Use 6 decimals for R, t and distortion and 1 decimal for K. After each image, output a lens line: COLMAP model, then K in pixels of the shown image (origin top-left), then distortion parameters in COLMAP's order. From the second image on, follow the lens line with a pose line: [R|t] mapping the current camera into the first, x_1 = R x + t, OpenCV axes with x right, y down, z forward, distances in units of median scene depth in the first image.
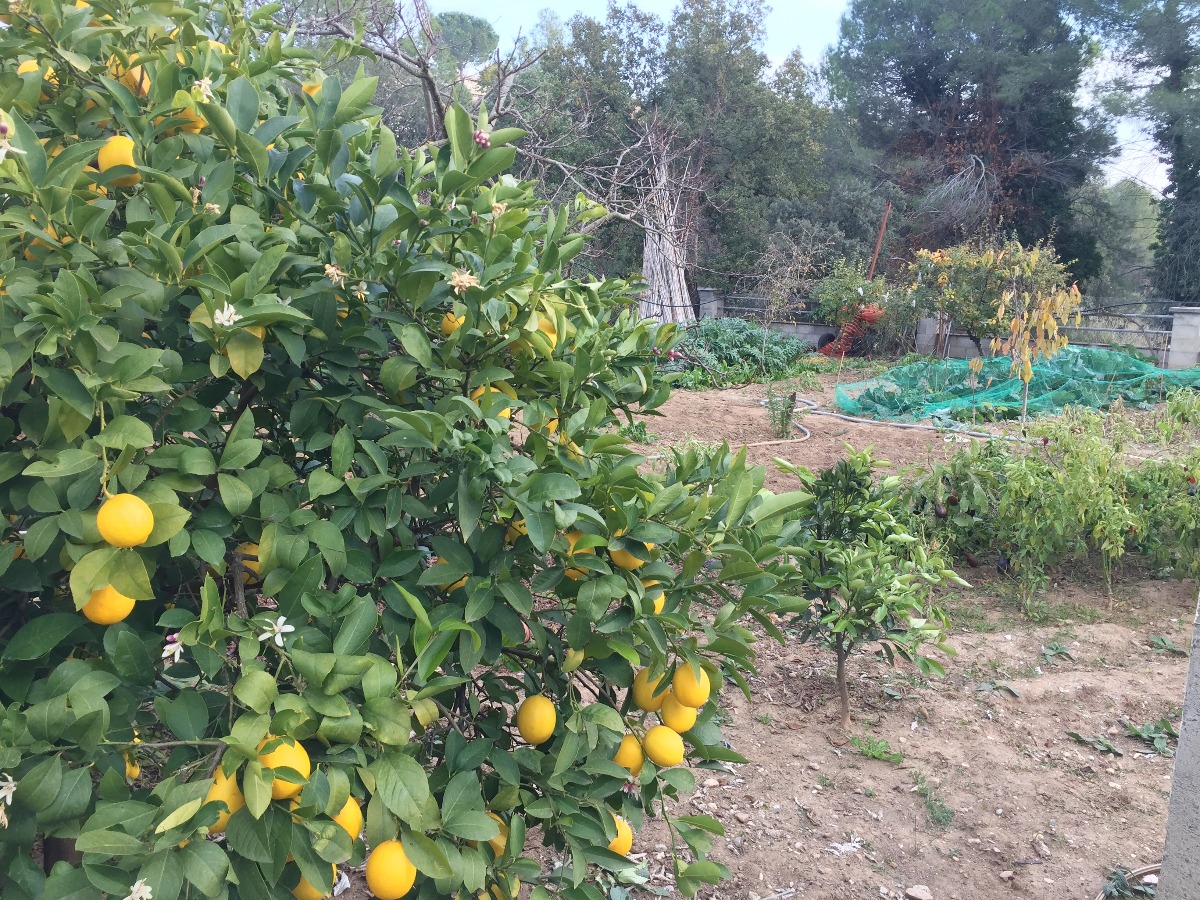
lens RADIAL K [[1018.7, 0, 603.1], [0, 1018.7, 447.8], [0, 0, 1]] dist [0.069519, -0.084267]
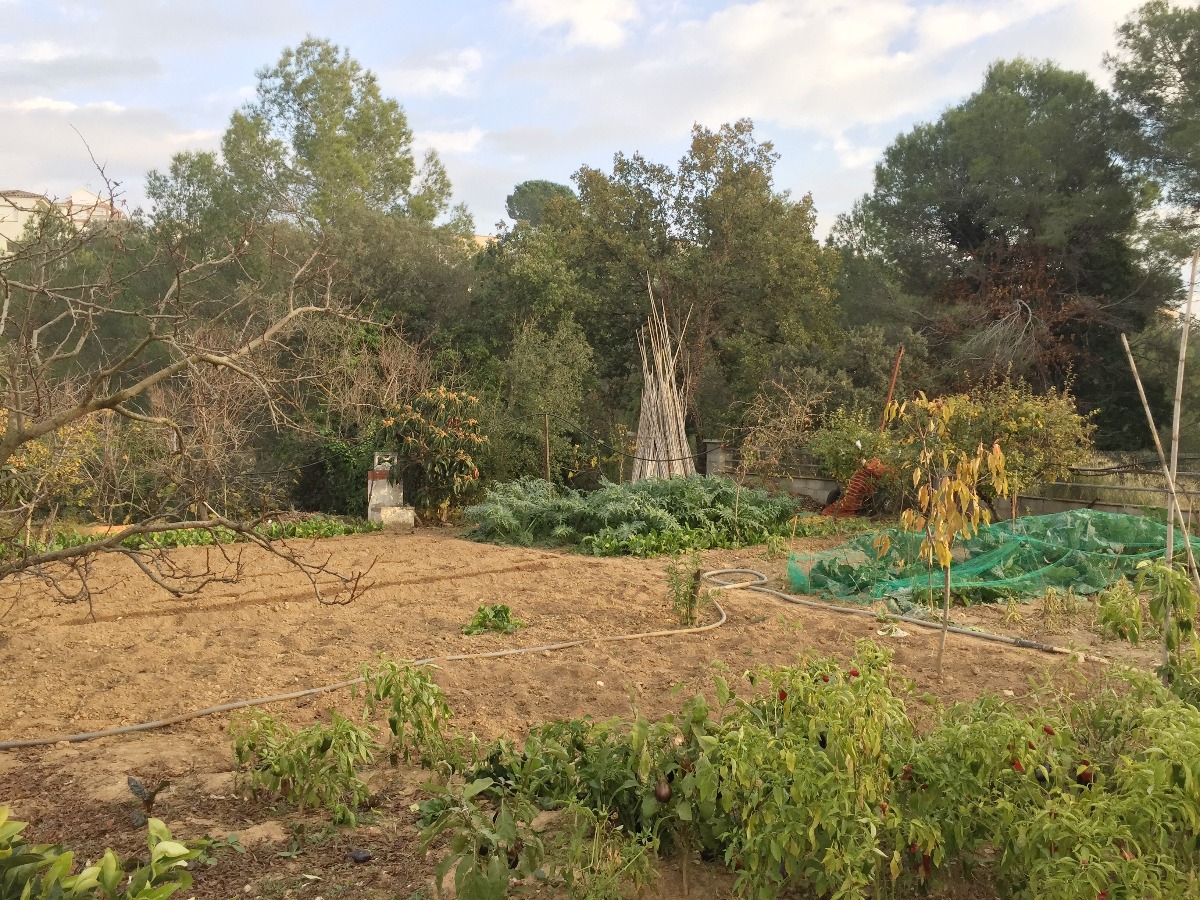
lens RADIAL K [[1018.7, 0, 598.7], [0, 1018.7, 452.3], [0, 0, 1]] dist [0.069519, -0.084267]
pose [[0.995755, -0.002737, -0.092003, 0.084146], [-0.010152, 0.990194, -0.139333, -0.014832], [0.091482, 0.139676, 0.985962, 0.074947]]
